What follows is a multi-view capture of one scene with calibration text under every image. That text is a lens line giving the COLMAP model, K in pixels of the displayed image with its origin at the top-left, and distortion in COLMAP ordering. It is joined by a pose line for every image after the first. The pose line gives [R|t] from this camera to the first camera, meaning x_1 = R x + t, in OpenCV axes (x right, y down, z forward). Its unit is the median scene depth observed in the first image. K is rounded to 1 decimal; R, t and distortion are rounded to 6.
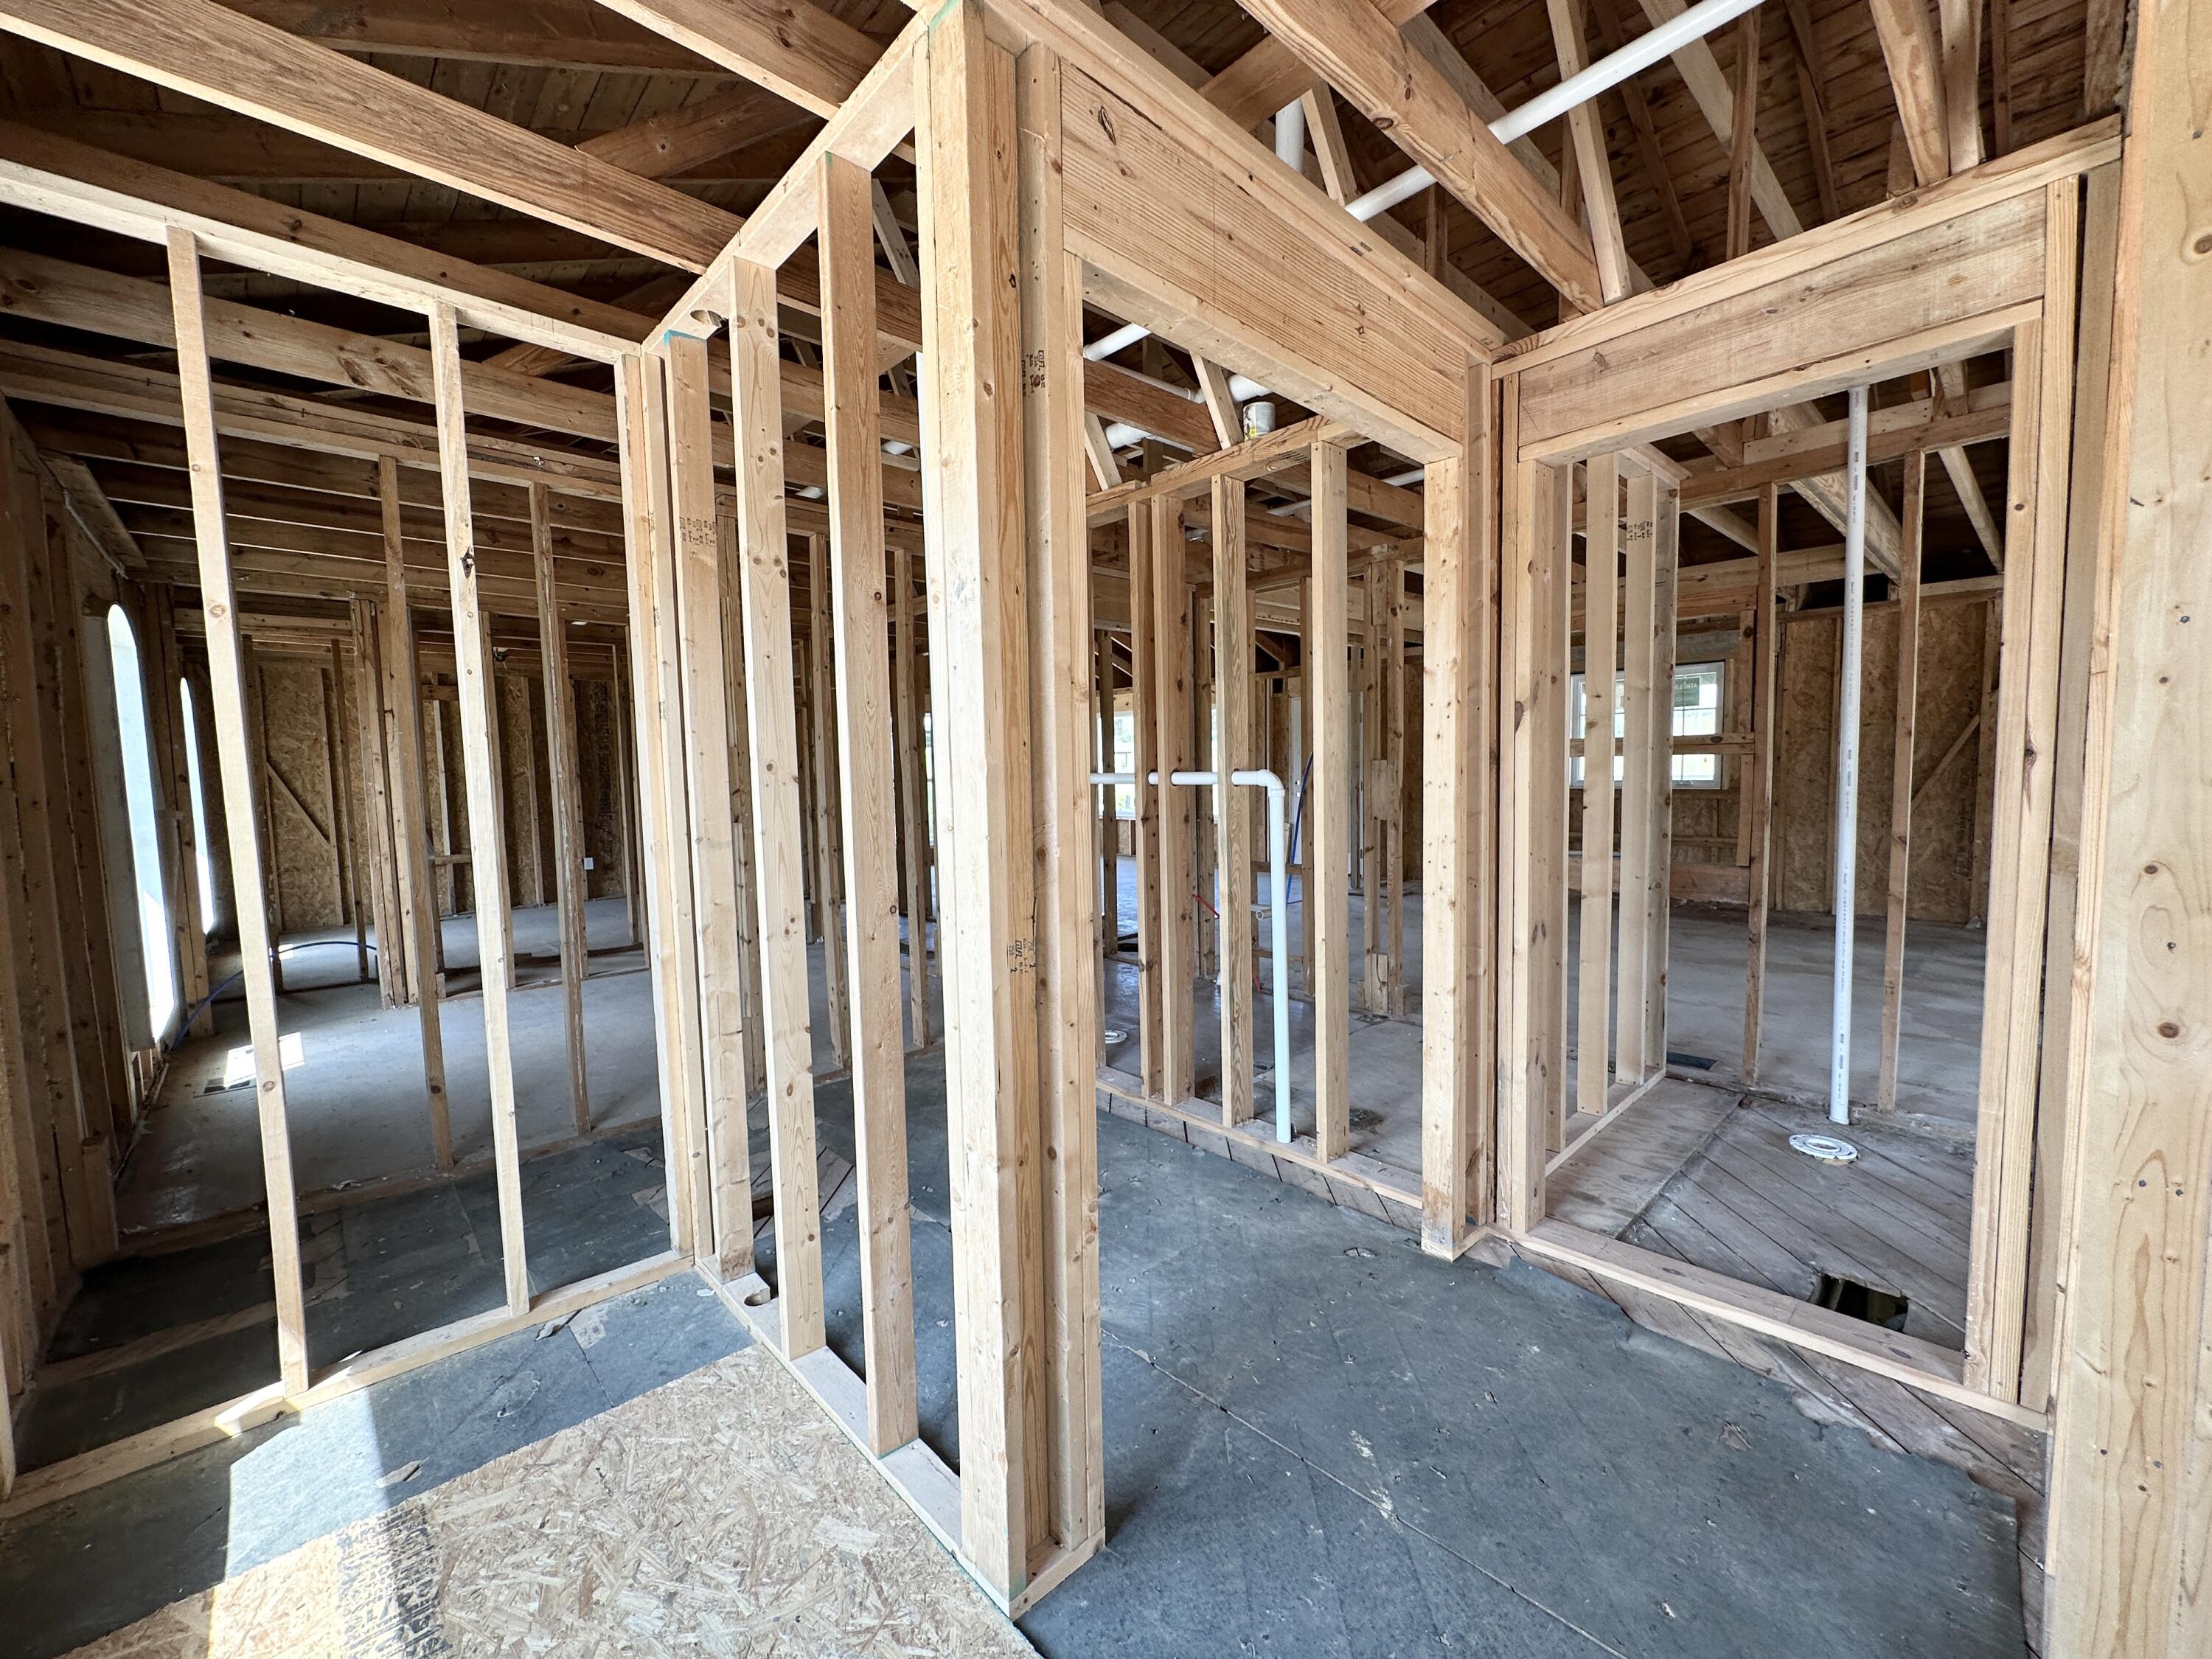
lens RADIAL K [[888.6, 0, 1174.5], [0, 888.6, 824.9], [0, 0, 1]] dist [0.000777, 0.000453]
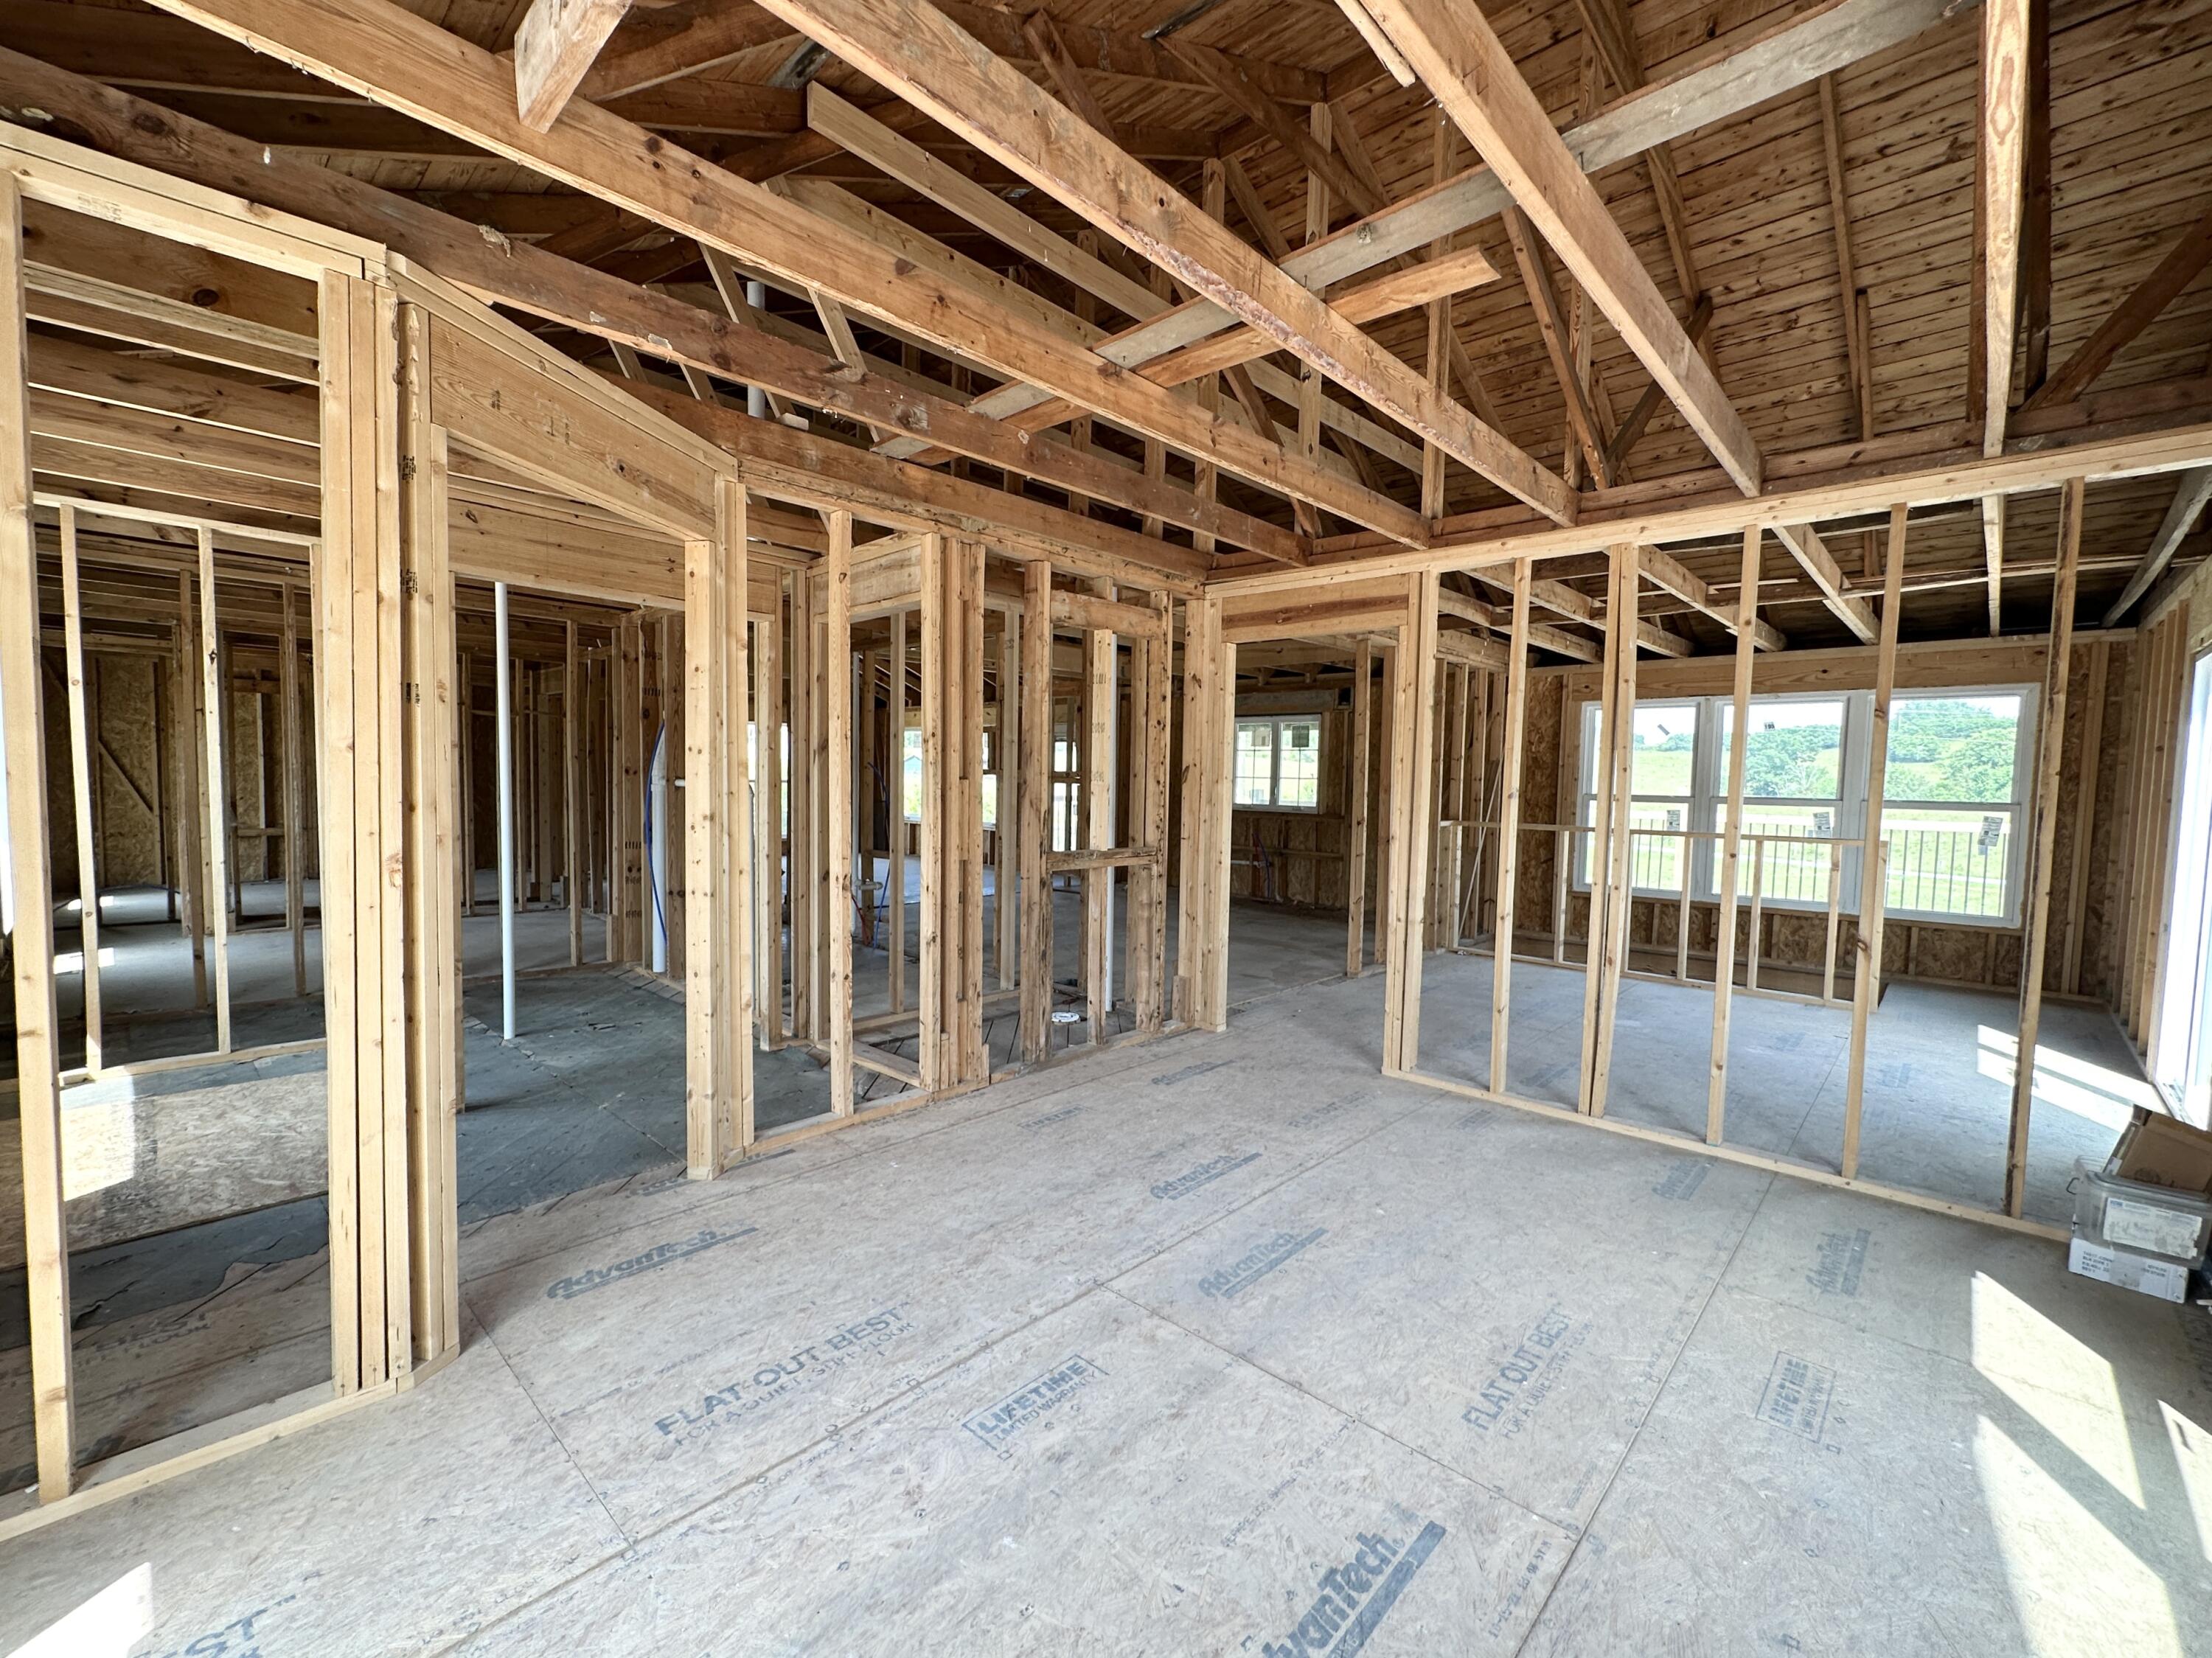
lens RADIAL K [[888.6, 0, 1114.5], [0, 888.6, 825.4], [0, 0, 1]] dist [0.000777, 0.000453]
pose [[0.997594, 0.039225, 0.057168, 0.415320], [-0.038415, 0.999146, -0.015197, 0.011039], [-0.057715, 0.012964, 0.998249, -0.405807]]
